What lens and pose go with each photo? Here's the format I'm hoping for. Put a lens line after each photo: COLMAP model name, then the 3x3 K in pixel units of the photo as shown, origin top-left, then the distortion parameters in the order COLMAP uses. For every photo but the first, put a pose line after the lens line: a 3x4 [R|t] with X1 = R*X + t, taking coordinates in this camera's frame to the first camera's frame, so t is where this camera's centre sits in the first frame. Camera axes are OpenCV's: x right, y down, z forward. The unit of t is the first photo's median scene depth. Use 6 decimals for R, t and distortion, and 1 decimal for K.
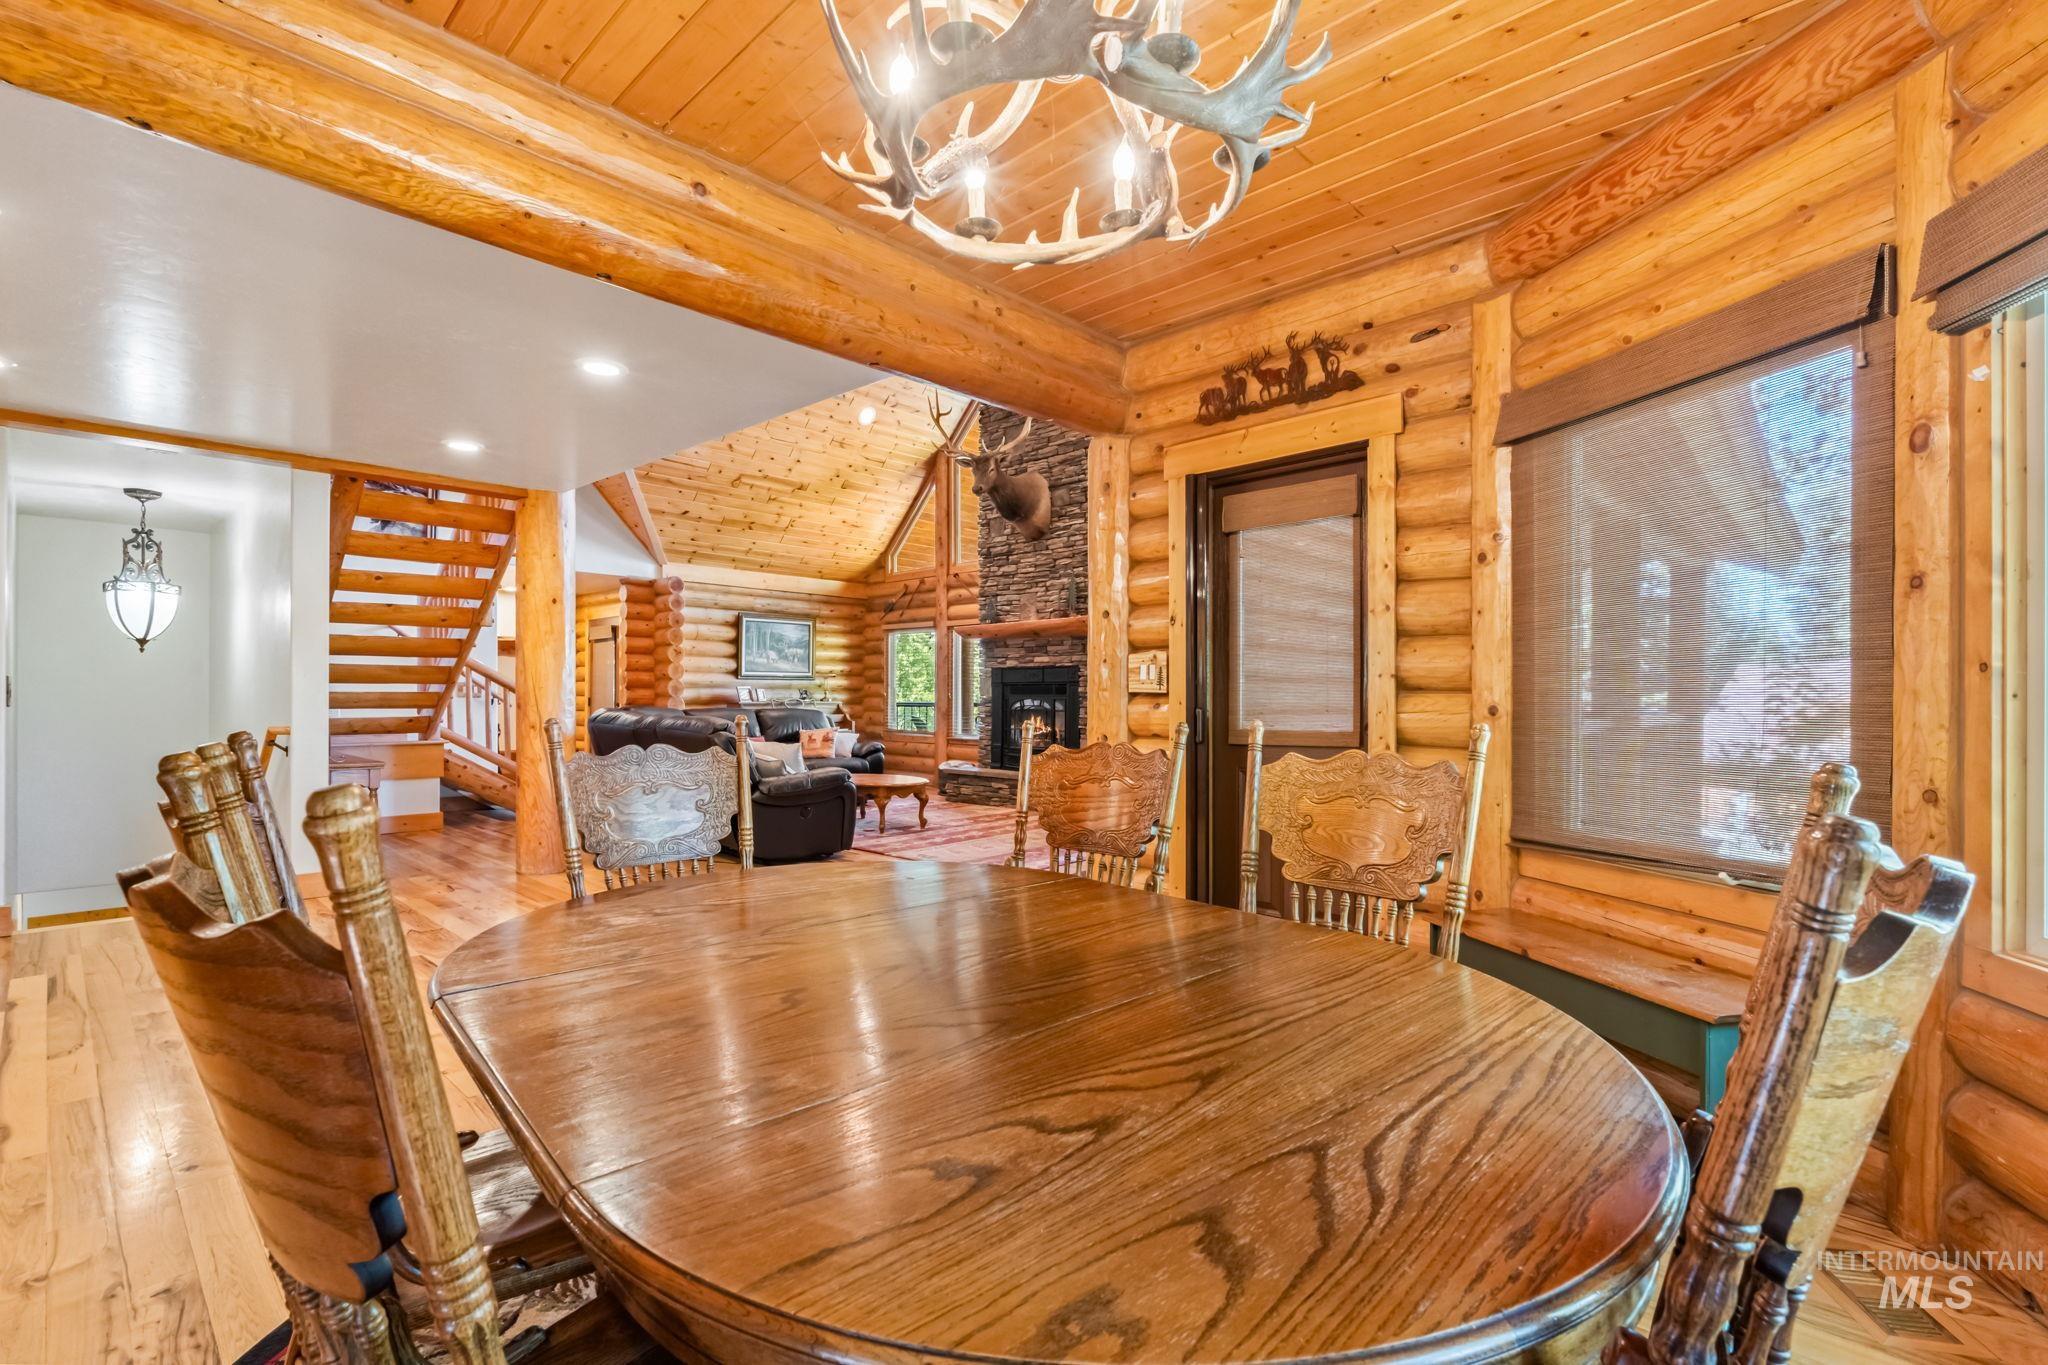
lens RADIAL K [[897.8, 0, 1024.0], [0, 897.8, 682.5], [0, 0, 1]] dist [-0.008306, -0.000249]
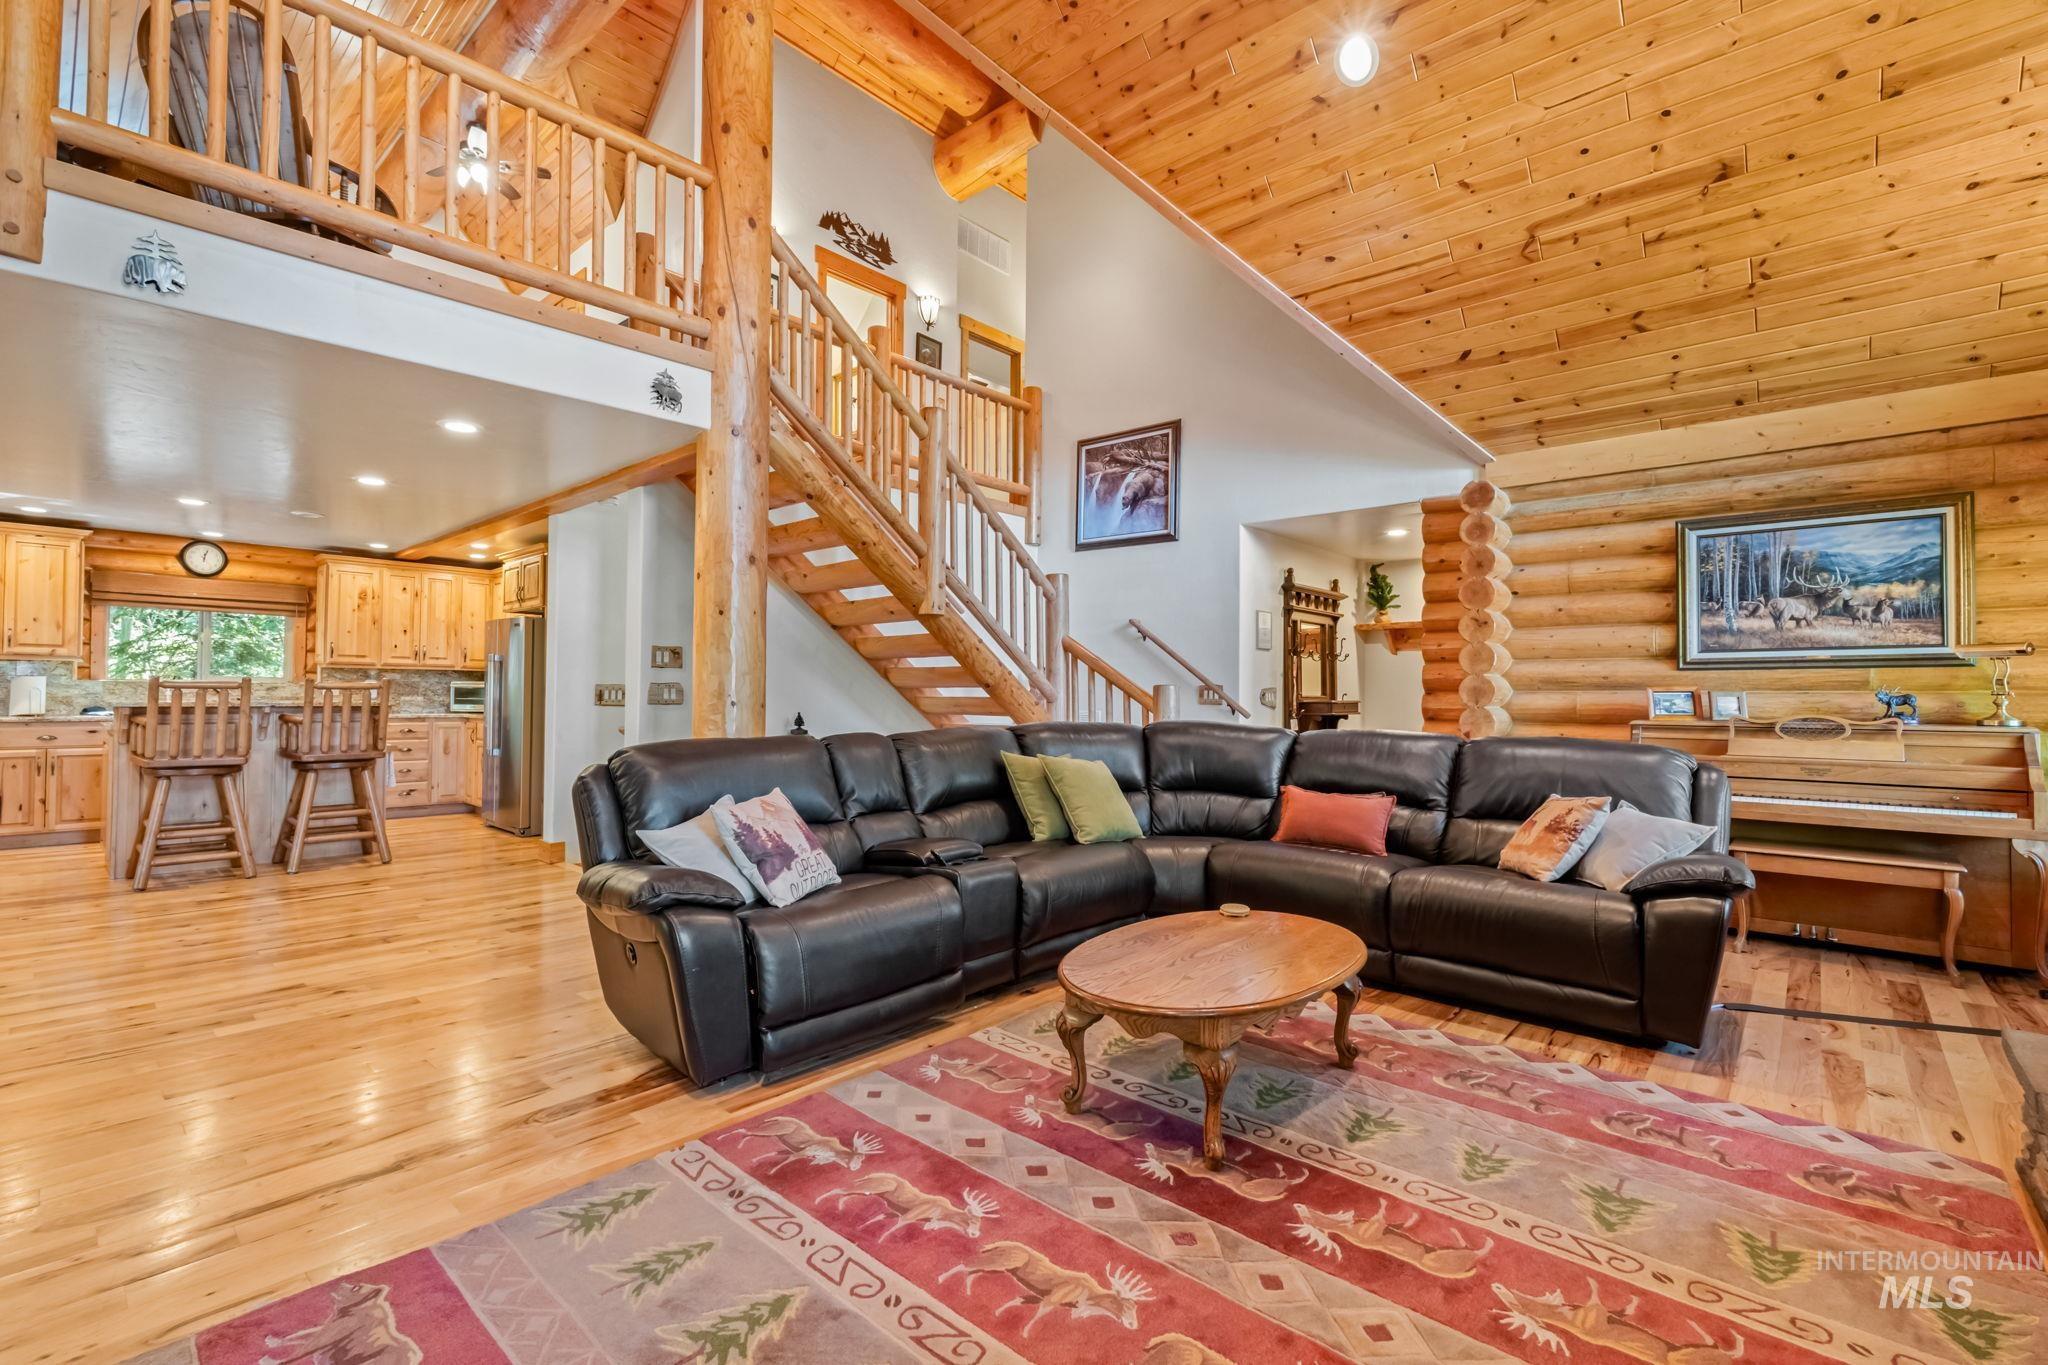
lens RADIAL K [[897.8, 0, 1024.0], [0, 897.8, 682.5], [0, 0, 1]] dist [-0.008306, -0.000249]
pose [[0.012576, -0.015675, -0.999798, 0.125110], [0.008540, 0.999842, -0.015568, 0.006796], [0.999884, -0.008342, 0.012708, 0.668289]]
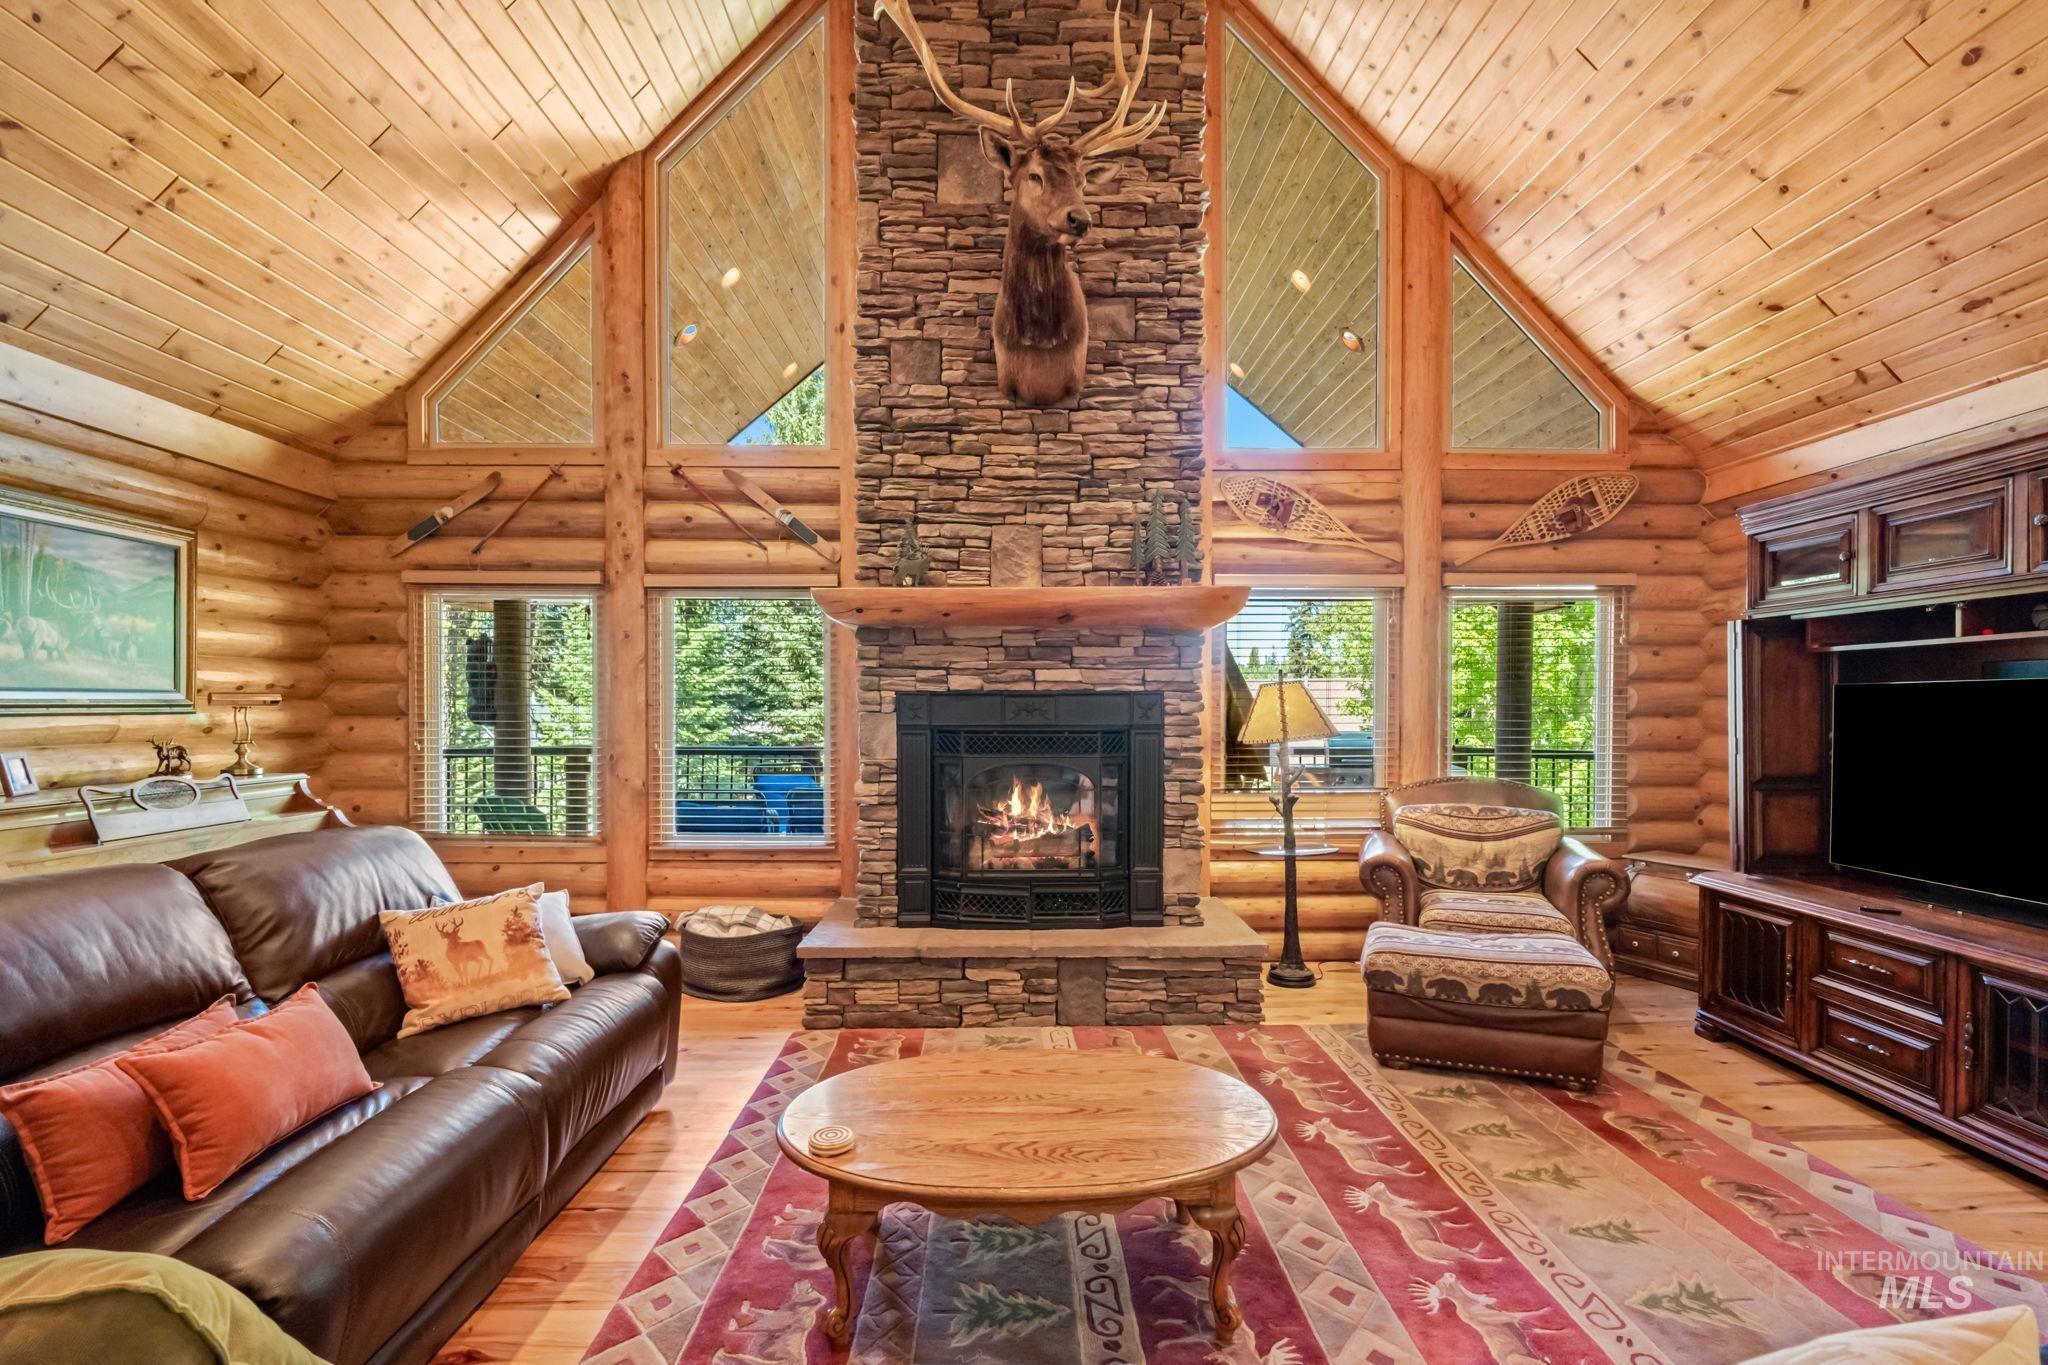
lens RADIAL K [[907.6, 0, 1019.0], [0, 907.6, 712.8], [0, 0, 1]] dist [-0.004952, -0.000251]
pose [[0.724204, -0.007290, 0.689547, -0.262371], [-0.009176, 0.999754, 0.020208, -0.013740], [-0.689525, -0.020962, 0.723959, 0.582990]]
